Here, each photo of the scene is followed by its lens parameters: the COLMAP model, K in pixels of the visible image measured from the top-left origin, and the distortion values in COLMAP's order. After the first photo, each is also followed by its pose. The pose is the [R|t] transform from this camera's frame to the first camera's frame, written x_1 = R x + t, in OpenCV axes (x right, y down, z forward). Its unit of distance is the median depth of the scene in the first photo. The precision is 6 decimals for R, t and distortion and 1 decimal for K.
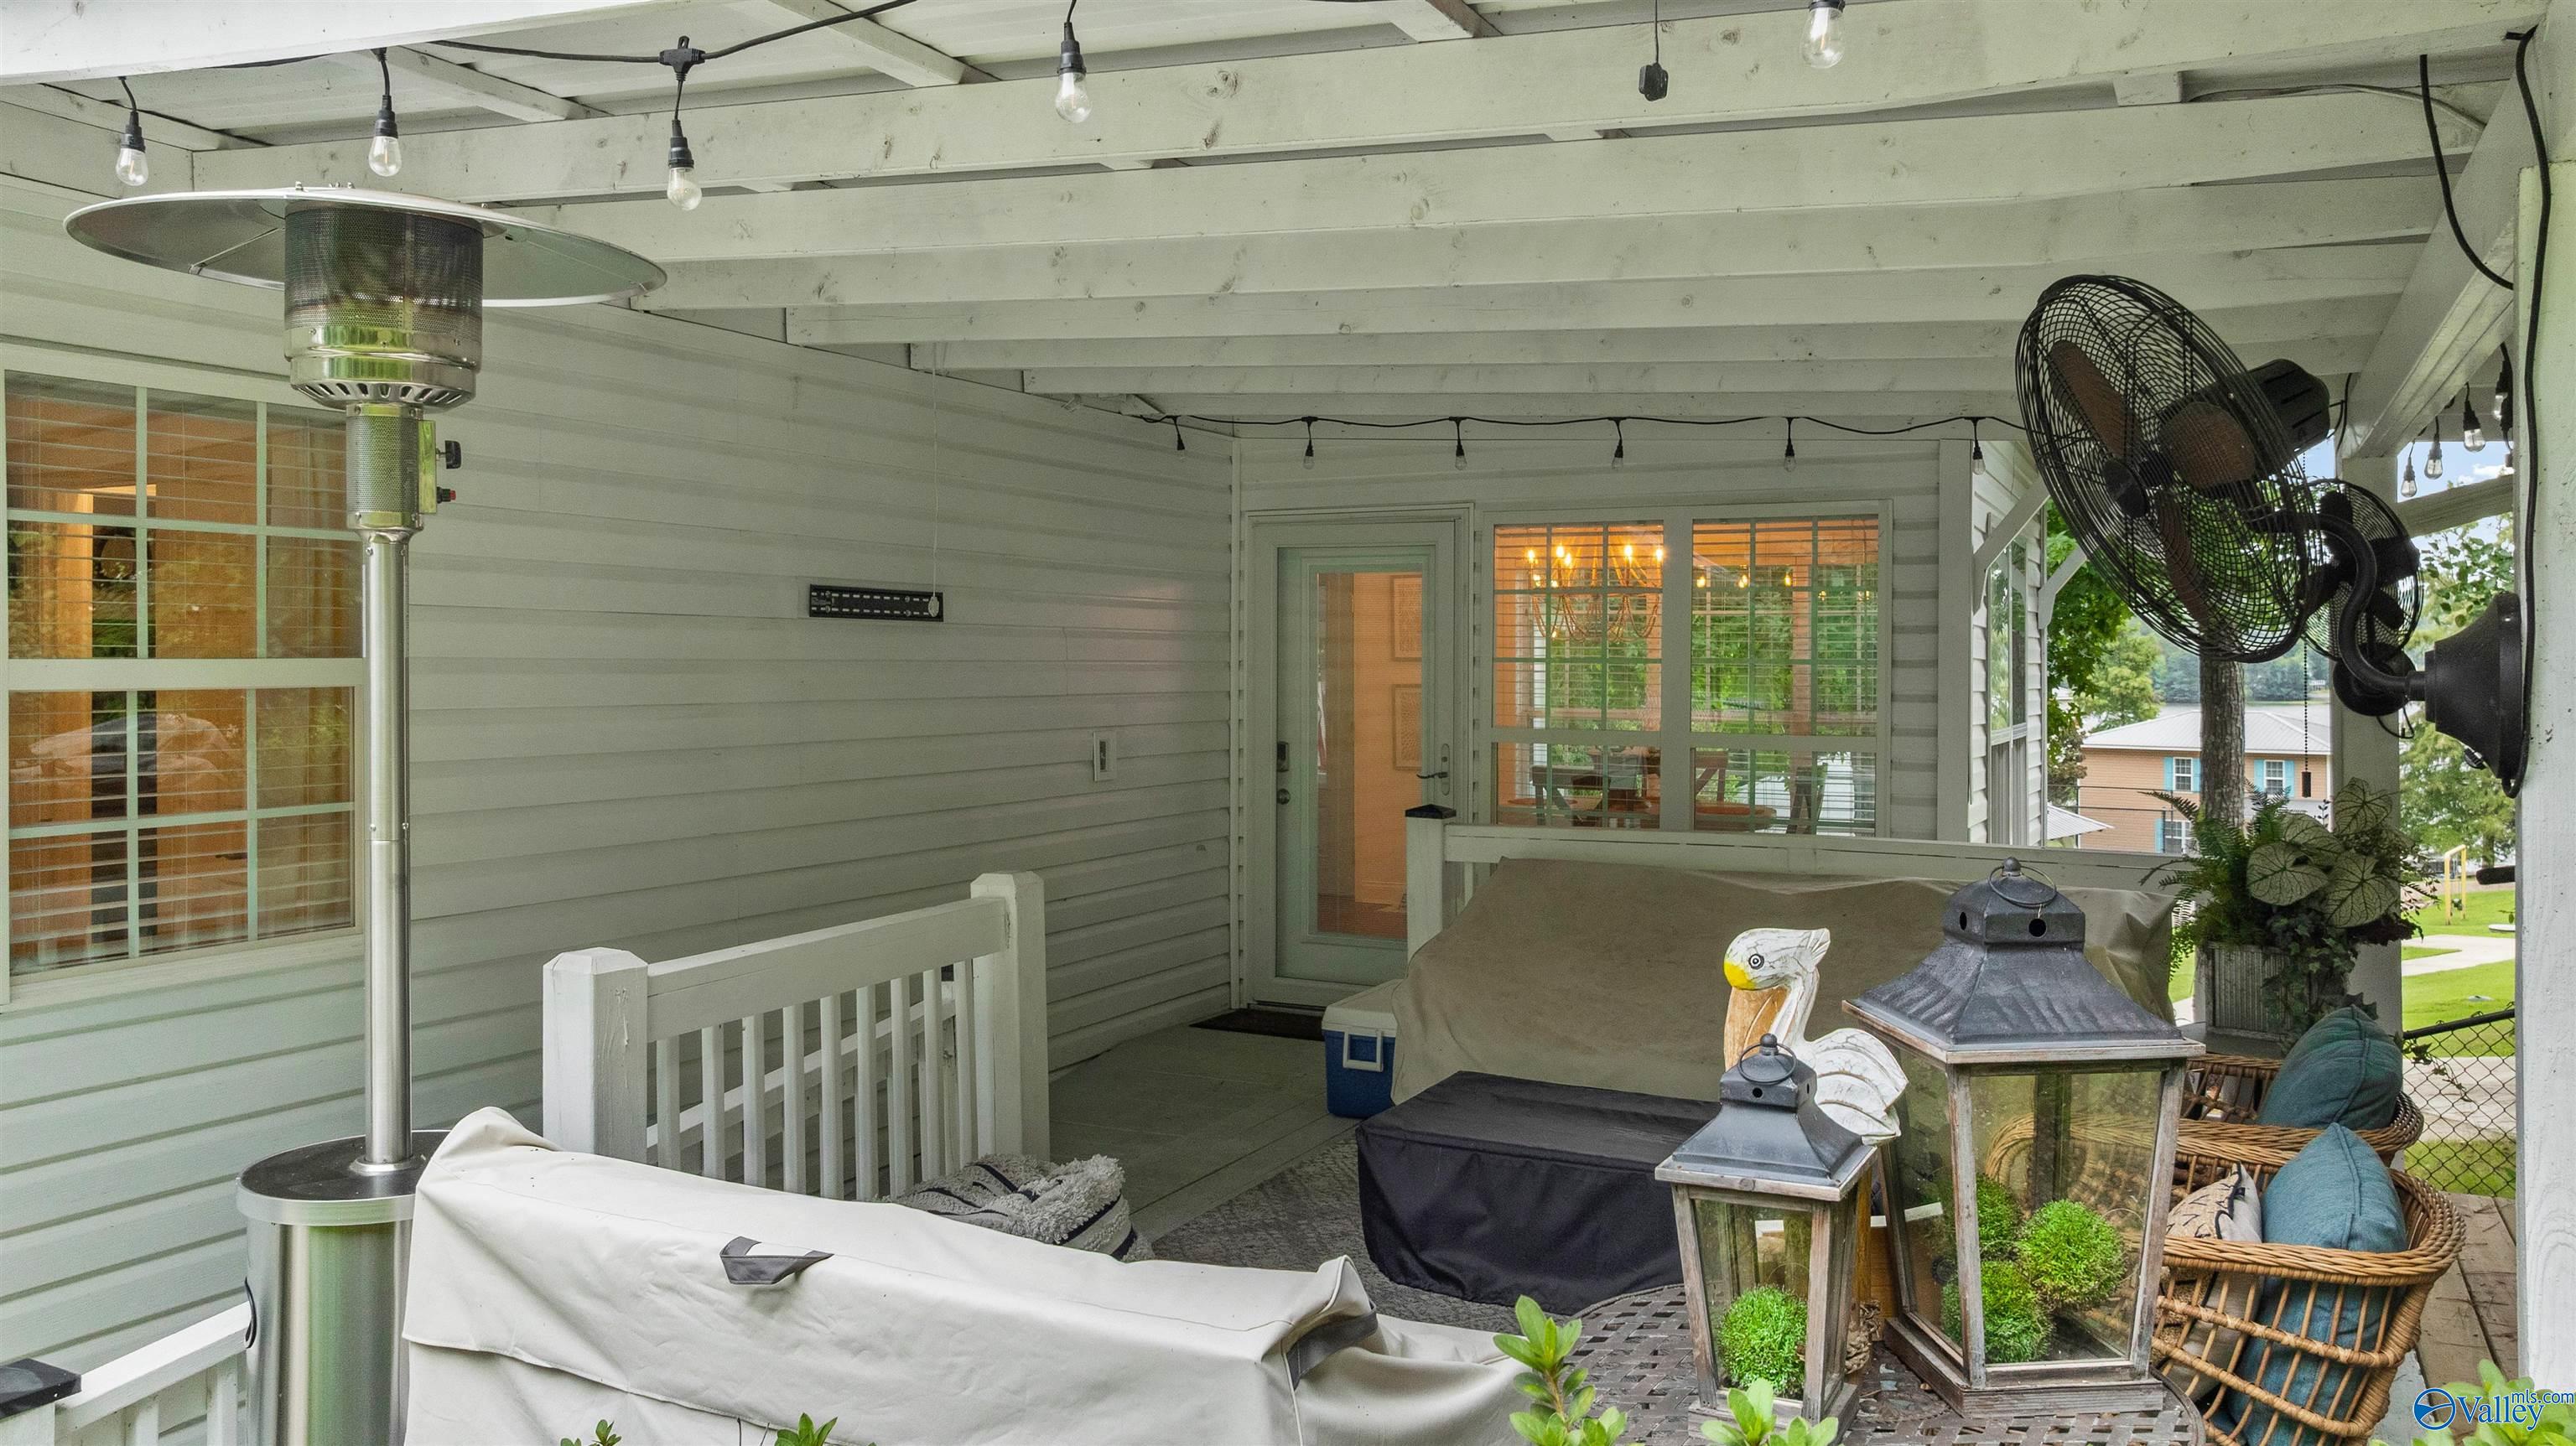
lens RADIAL K [[1846.9, 0, 1267.5], [0, 1846.9, 666.4], [0, 0, 1]] dist [-0.021964, -0.005366]
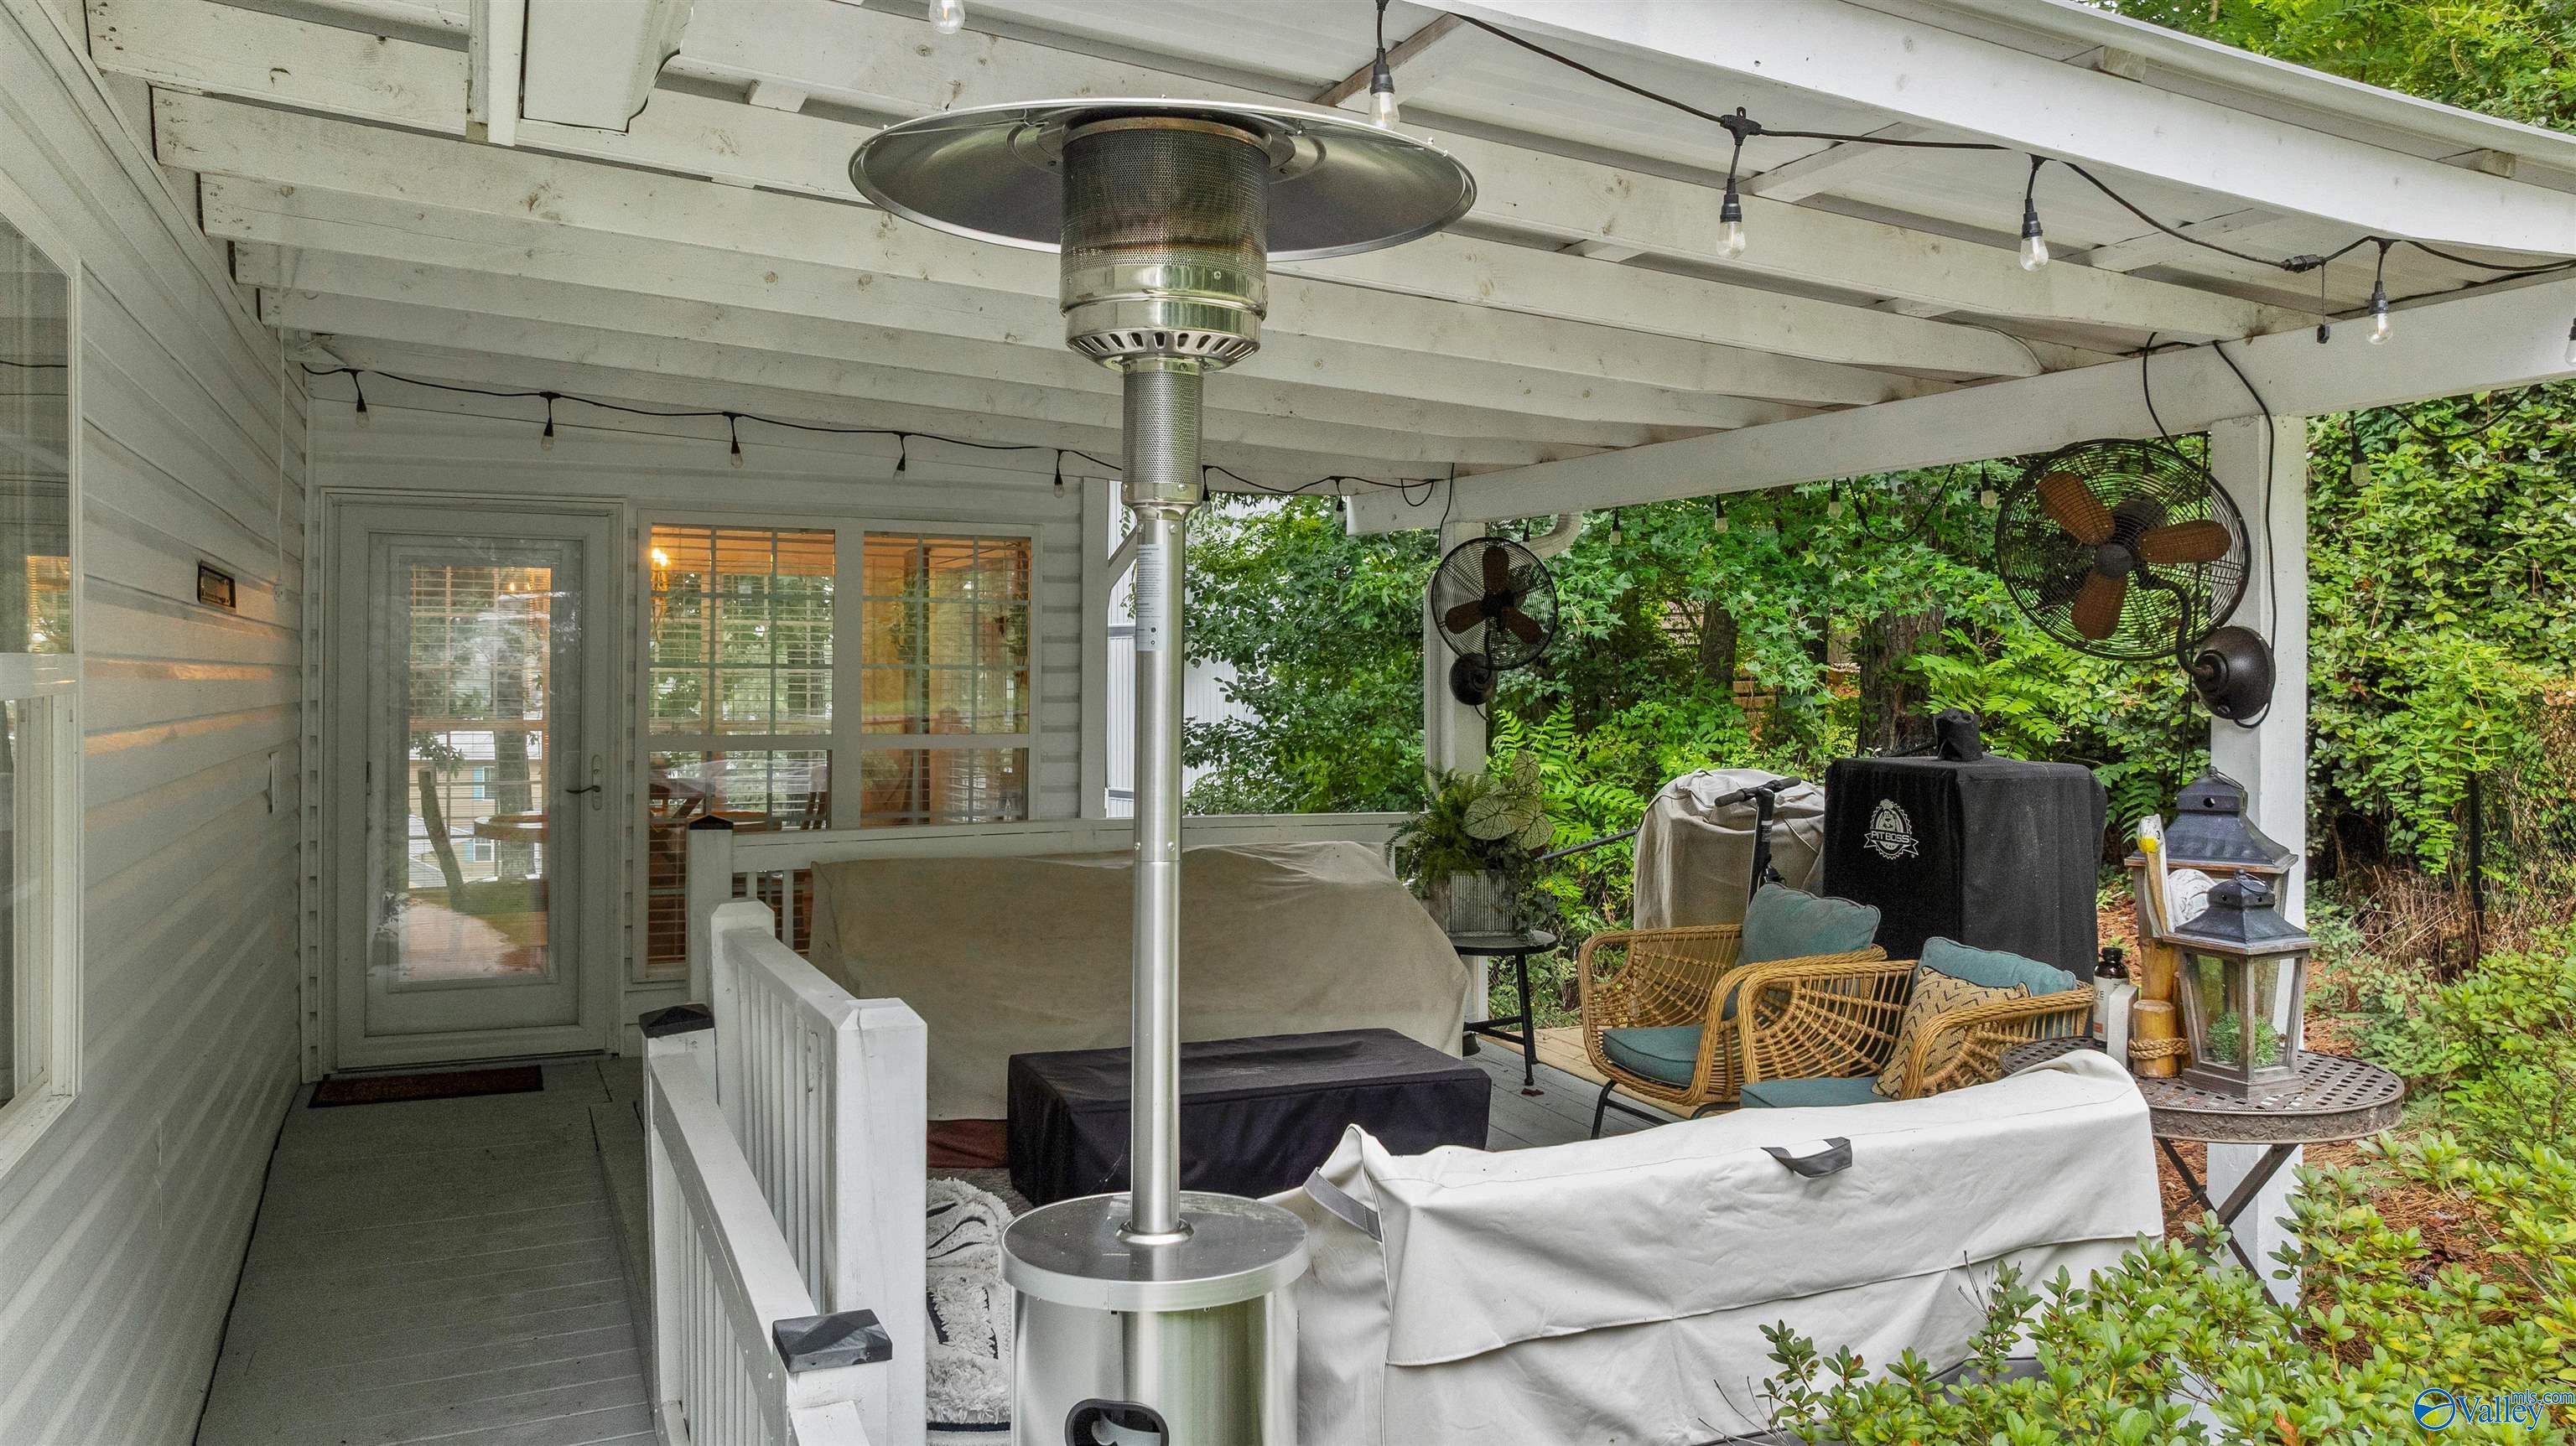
lens RADIAL K [[1846.9, 0, 1285.4], [0, 1846.9, 703.6], [0, 0, 1]] dist [-0.021964, -0.005366]
pose [[0.631358, -0.014095, 0.775364, -0.533009], [0.002689, 0.999869, 0.015986, 0.002730], [-0.775487, -0.008008, 0.631313, 0.191263]]
